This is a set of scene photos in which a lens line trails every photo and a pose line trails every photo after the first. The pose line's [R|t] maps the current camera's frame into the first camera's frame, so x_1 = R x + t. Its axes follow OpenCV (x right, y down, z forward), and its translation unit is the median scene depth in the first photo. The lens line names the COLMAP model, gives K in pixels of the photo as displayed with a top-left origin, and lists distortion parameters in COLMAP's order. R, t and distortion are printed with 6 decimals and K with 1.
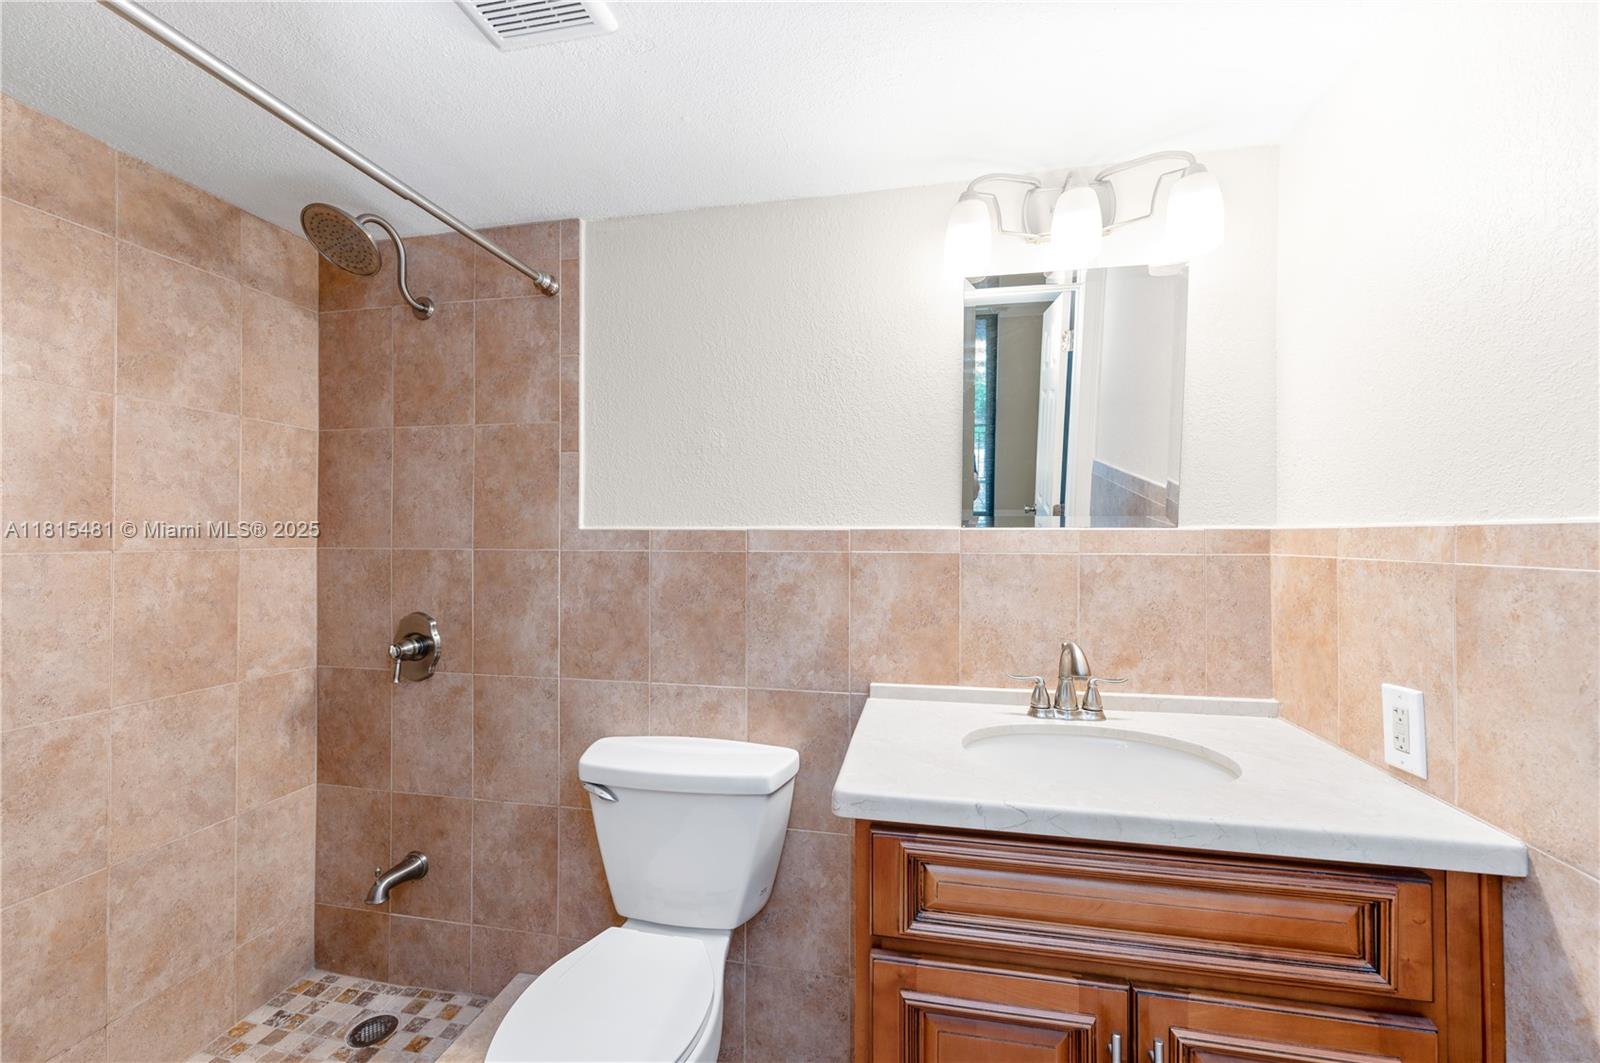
lens RADIAL K [[640.4, 0, 800.6], [0, 640.4, 529.7], [0, 0, 1]] dist [0.000408, 0.000167]
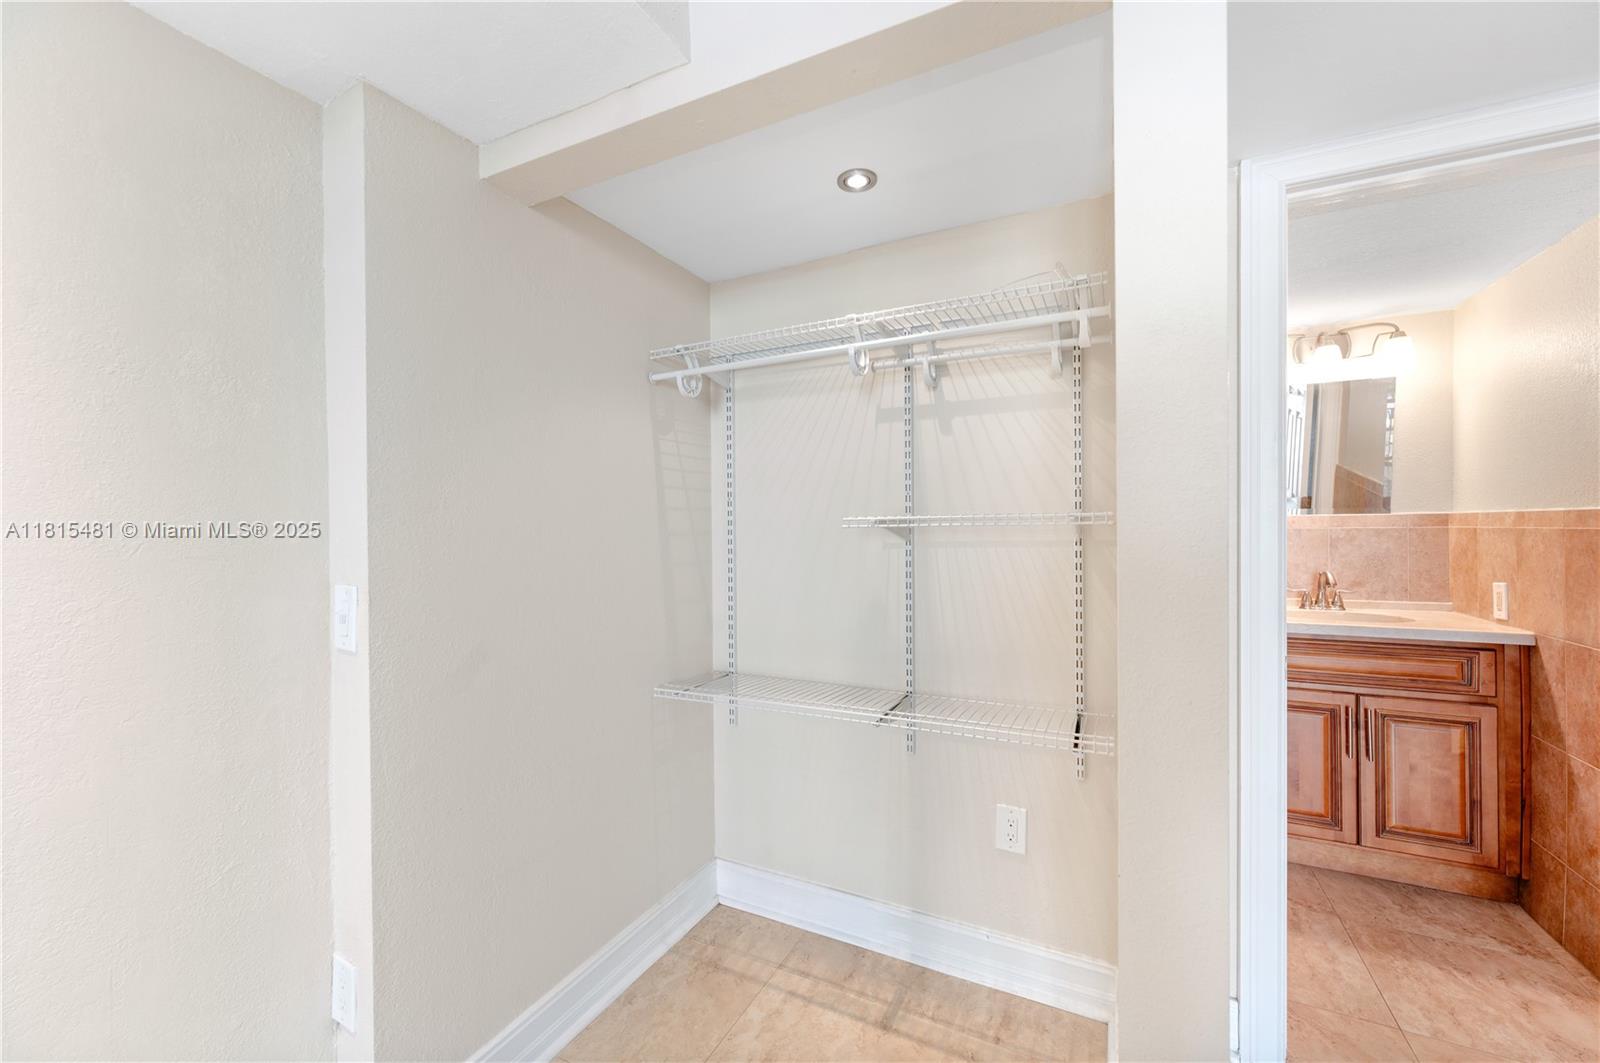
lens RADIAL K [[640.4, 0, 800.6], [0, 640.4, 529.7], [0, 0, 1]] dist [0.000408, 0.000167]
pose [[0.965110, -0.010643, -0.261628, -0.712575], [0.014710, 0.999799, 0.013593, -0.008089], [0.261431, -0.016968, 0.965073, -1.527580]]
